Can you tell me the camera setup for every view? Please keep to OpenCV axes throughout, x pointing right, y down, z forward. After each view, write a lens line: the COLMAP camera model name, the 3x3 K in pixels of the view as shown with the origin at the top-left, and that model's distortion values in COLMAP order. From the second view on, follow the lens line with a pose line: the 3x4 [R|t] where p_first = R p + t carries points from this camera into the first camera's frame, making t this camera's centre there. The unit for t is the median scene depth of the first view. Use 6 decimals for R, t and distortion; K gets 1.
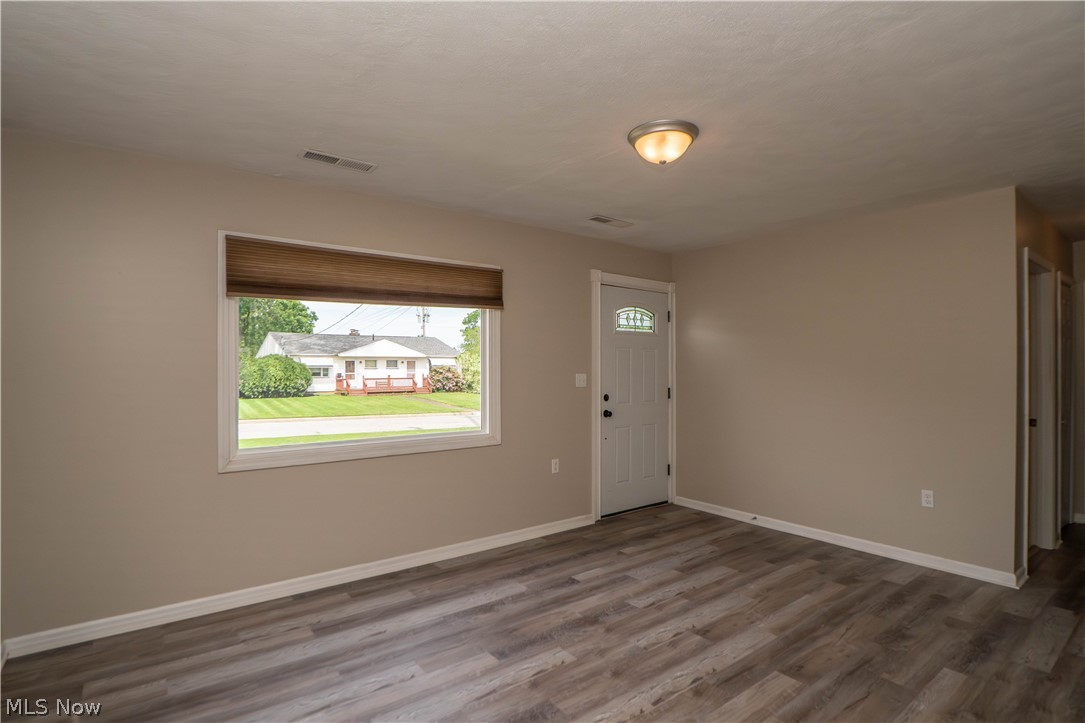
lens RADIAL K [[545.8, 0, 526.3], [0, 545.8, 364.4], [0, 0, 1]] dist [-0.038419, 0.008519]
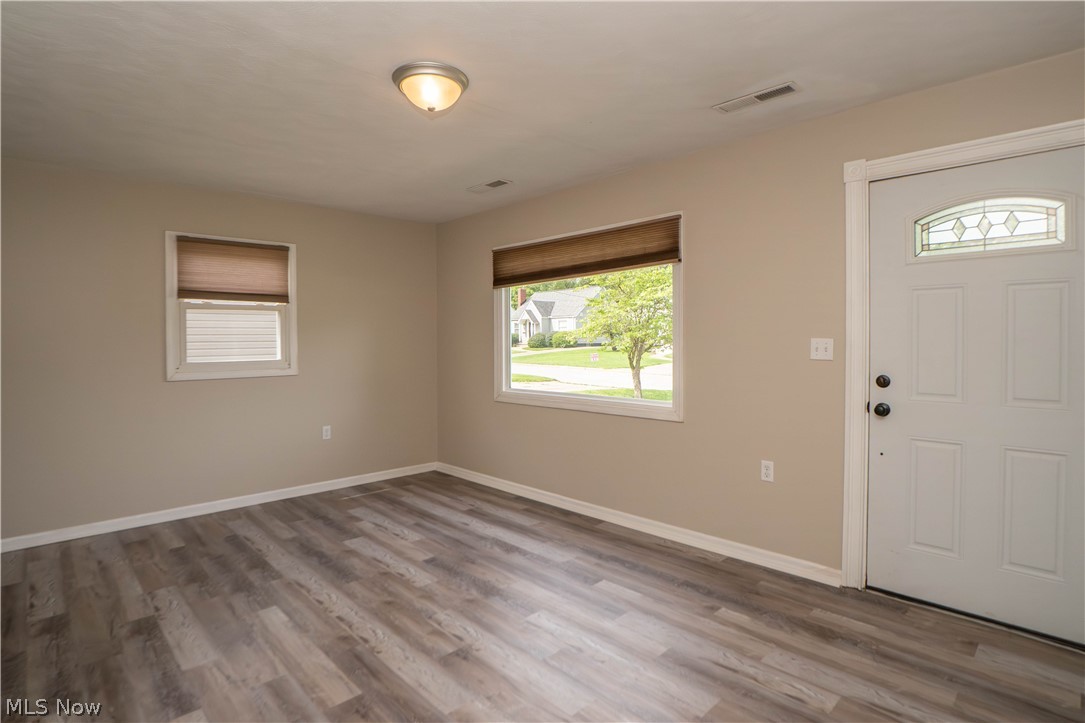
lens RADIAL K [[550.3, 0, 537.0], [0, 550.3, 343.4], [0, 0, 1]] dist [-0.024800, 0.000958]
pose [[0.118616, 0.005682, -0.992924, 1.078627], [0.014140, 0.999873, 0.007411, 0.020954], [0.992839, -0.014919, 0.118521, 0.951626]]
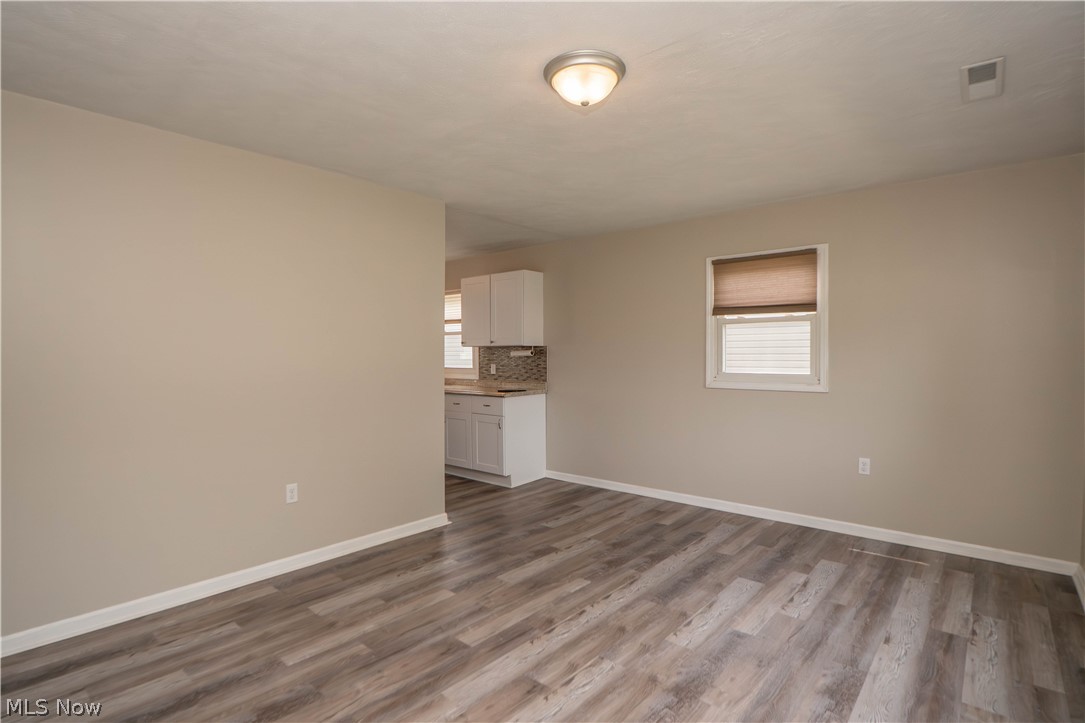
lens RADIAL K [[545.8, 0, 526.3], [0, 545.8, 364.4], [0, 0, 1]] dist [-0.038419, 0.008519]
pose [[-0.978742, 0.004746, -0.205041, 0.462165], [0.002154, 0.999915, 0.012863, 0.023282], [0.205085, 0.012148, -0.978669, 1.623284]]
